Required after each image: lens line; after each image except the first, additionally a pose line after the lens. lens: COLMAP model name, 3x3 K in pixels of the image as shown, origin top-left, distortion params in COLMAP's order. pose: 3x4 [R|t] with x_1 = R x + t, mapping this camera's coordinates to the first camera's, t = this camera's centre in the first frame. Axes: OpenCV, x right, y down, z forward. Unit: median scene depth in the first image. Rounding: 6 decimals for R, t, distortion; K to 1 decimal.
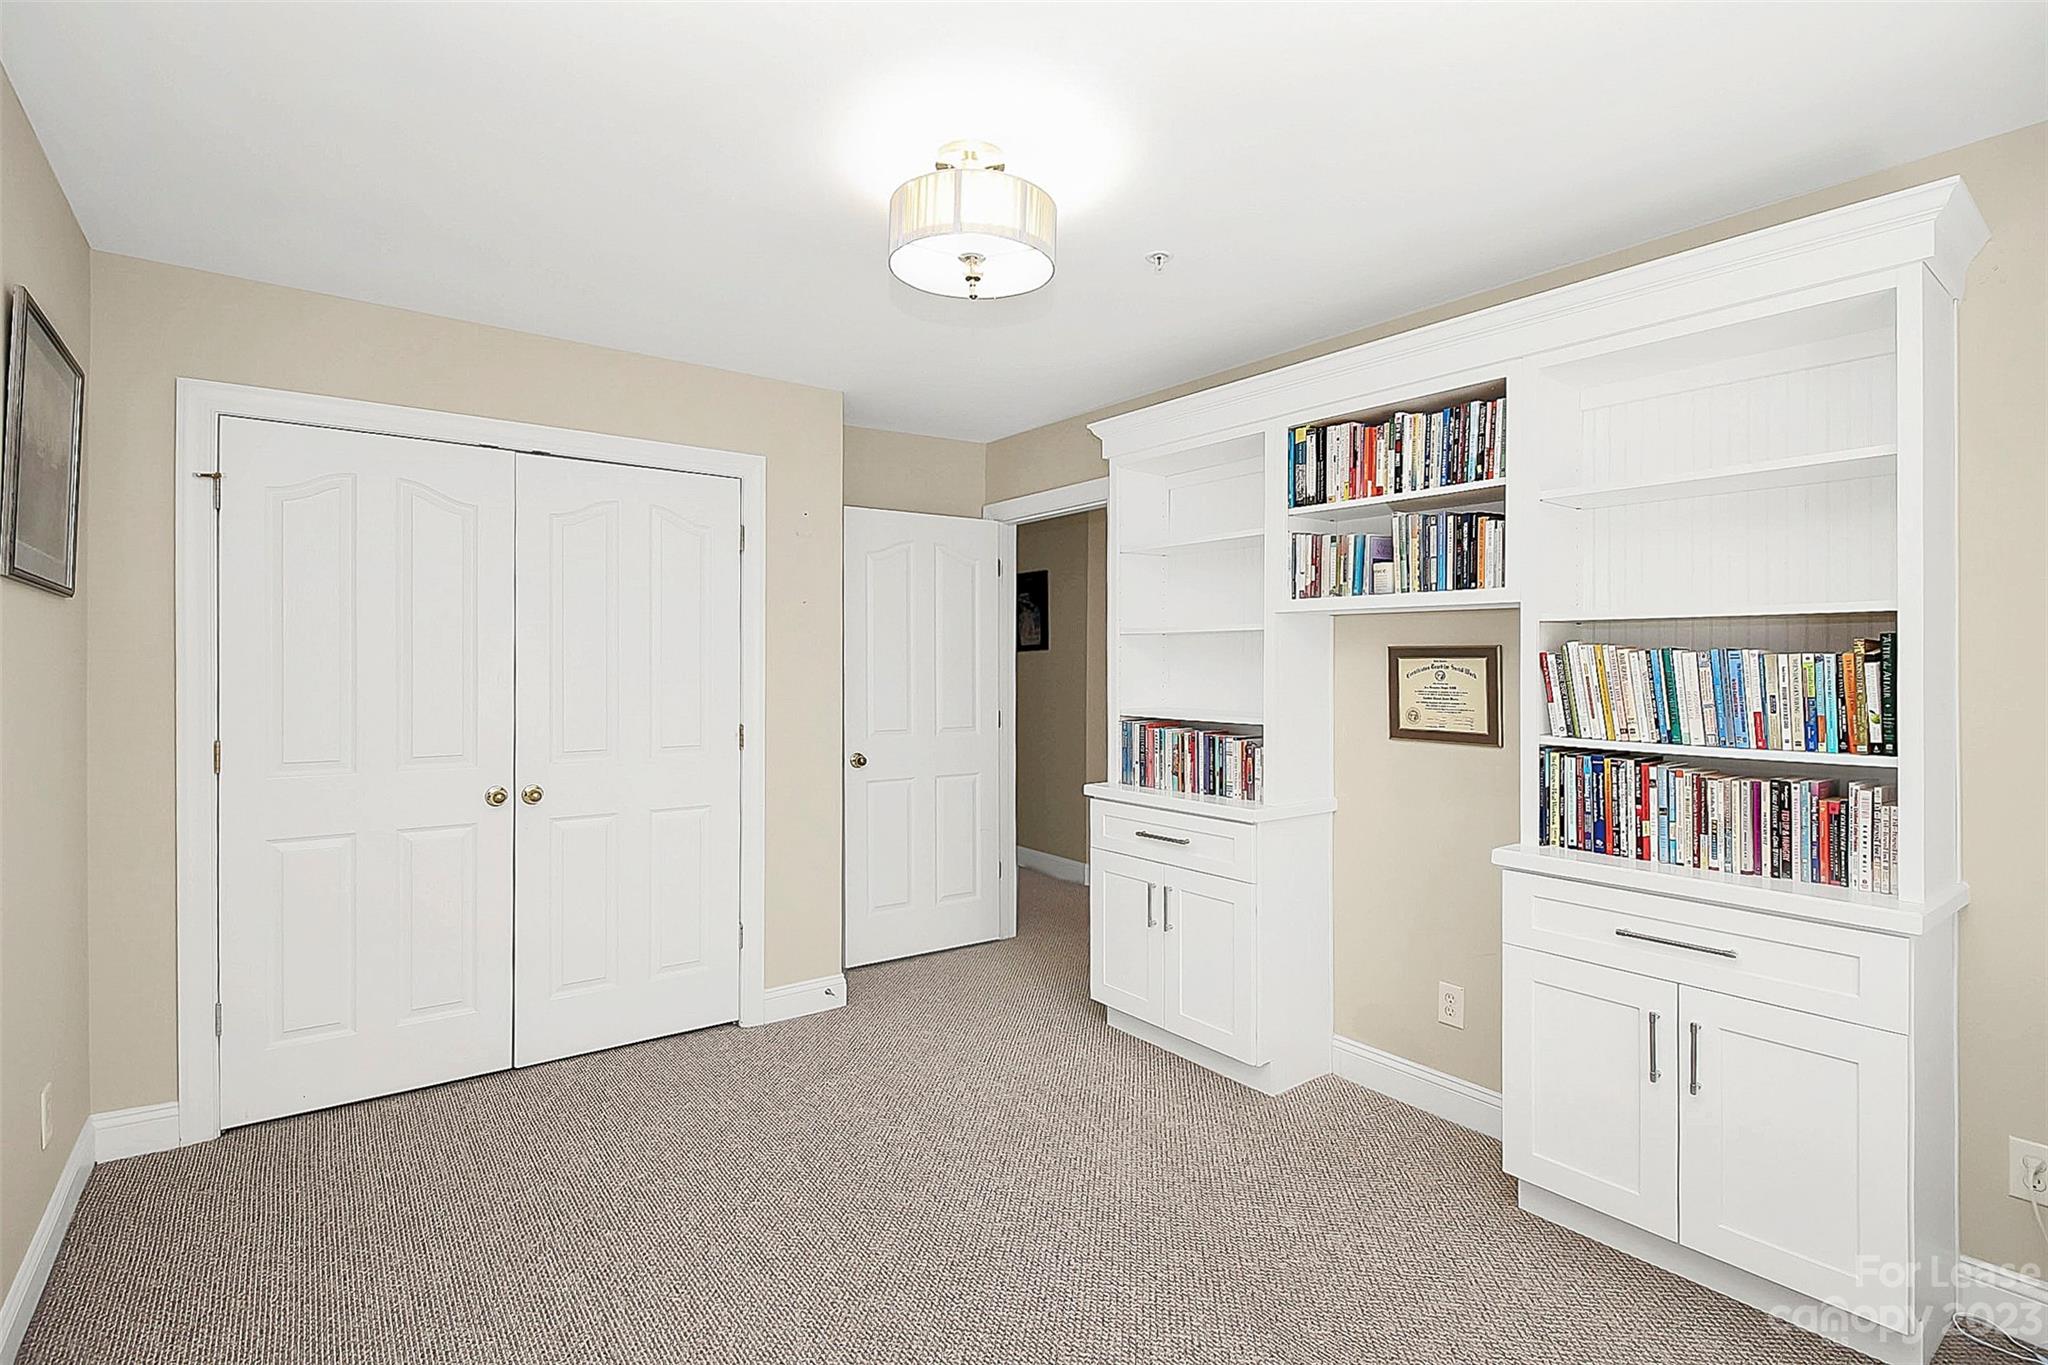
lens RADIAL K [[961.3, 0, 1015.4], [0, 961.3, 673.5], [0, 0, 1]] dist [0.002774, -0.012000]
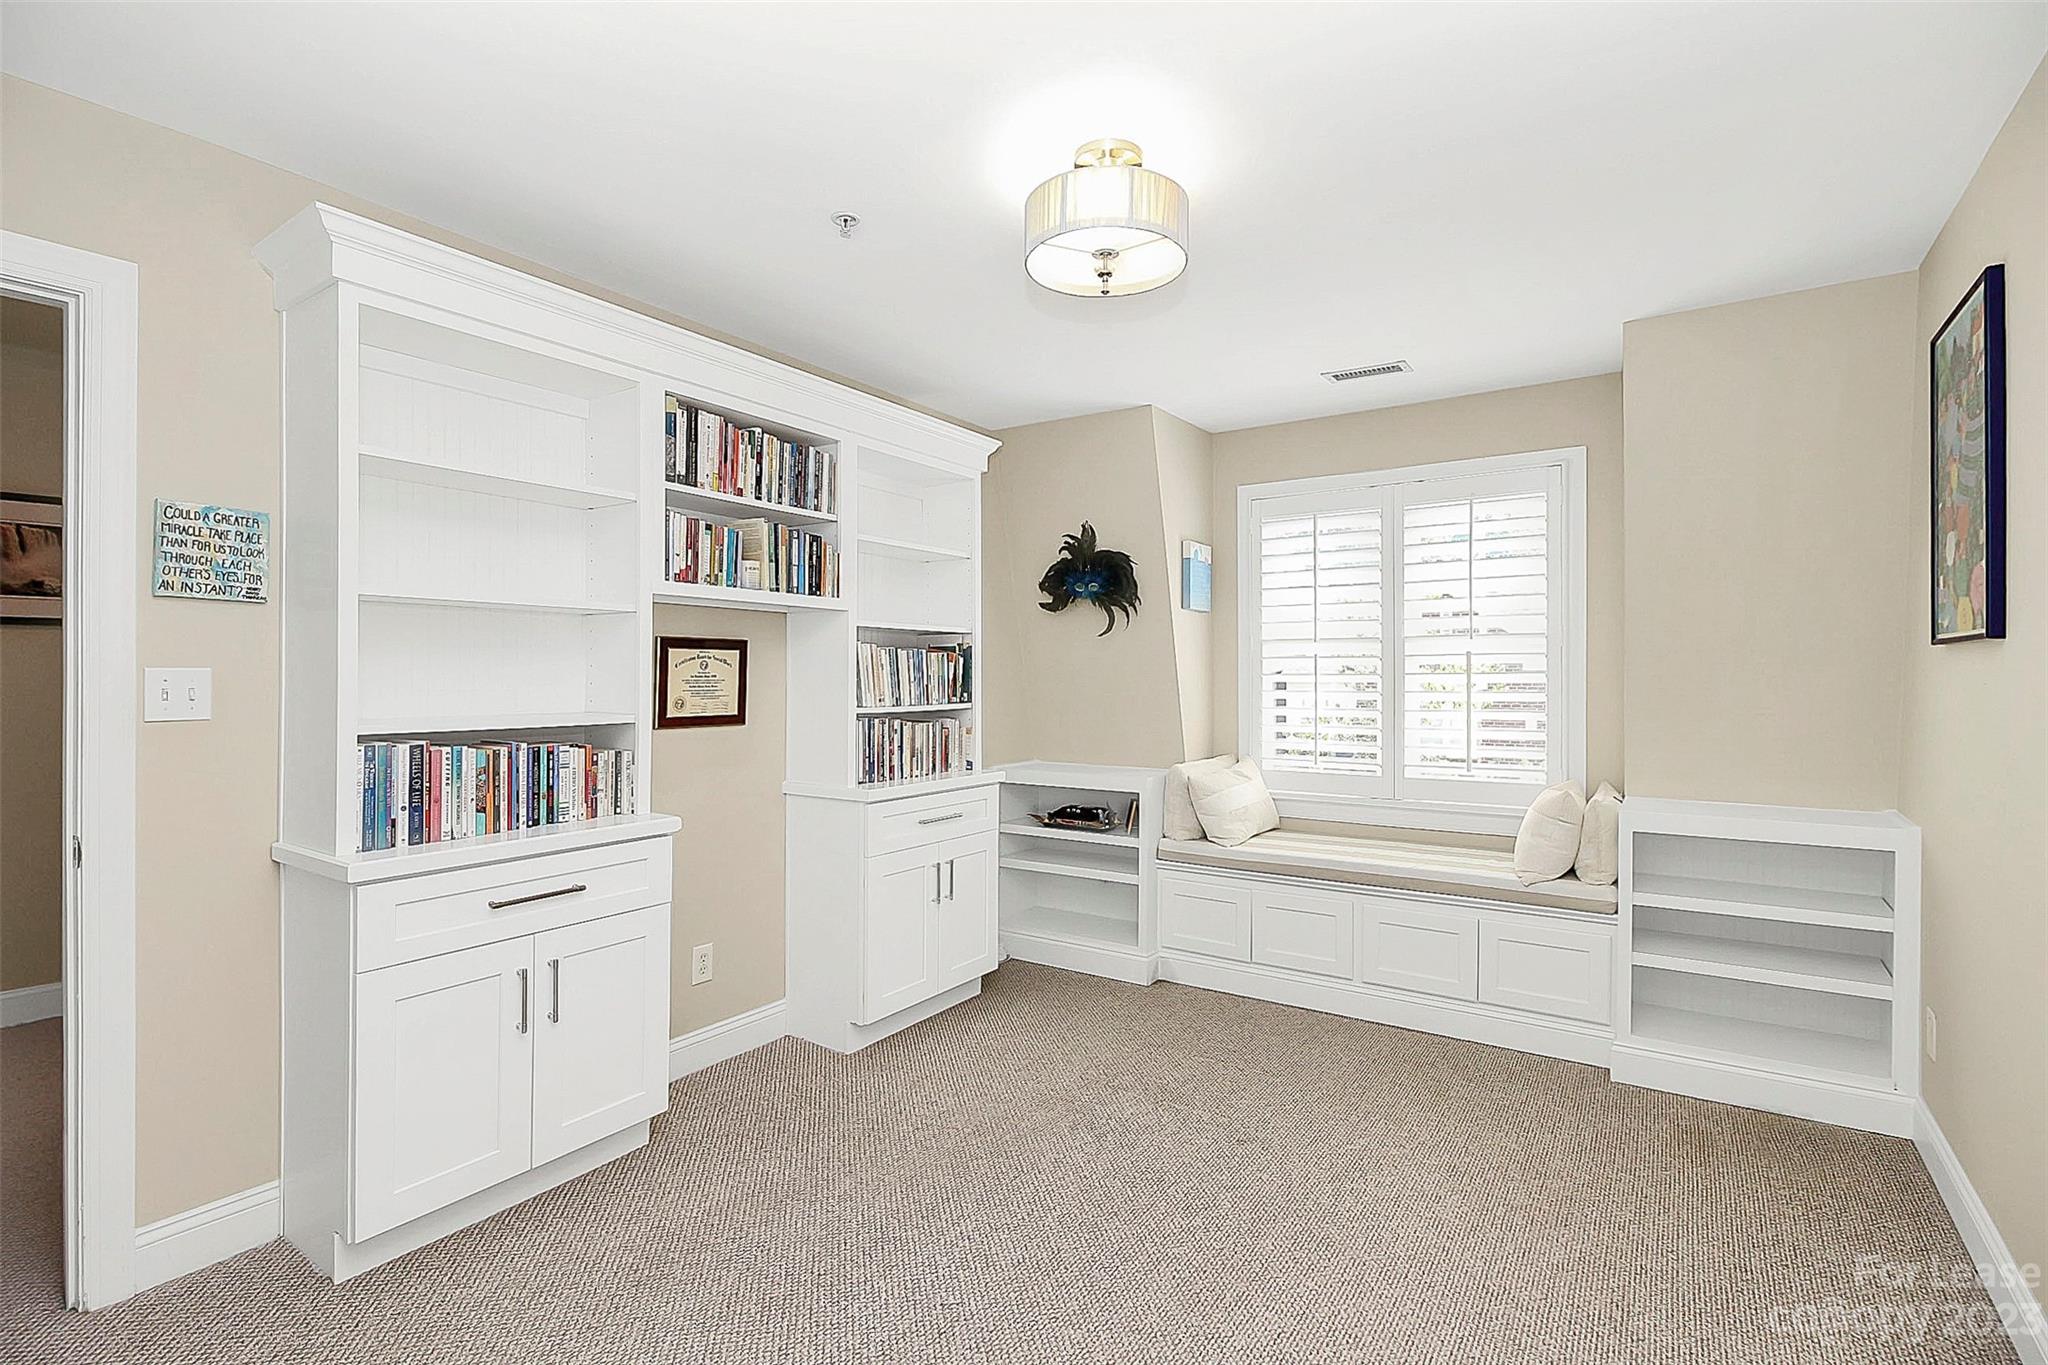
lens RADIAL K [[961.3, 0, 1015.4], [0, 961.3, 673.5], [0, 0, 1]] dist [0.002774, -0.012000]
pose [[-0.324039, -0.005502, 0.946028, -0.707407], [0.004068, 0.999966, 0.007209, 0.005194], [-0.946035, 0.006184, -0.324006, 1.021440]]
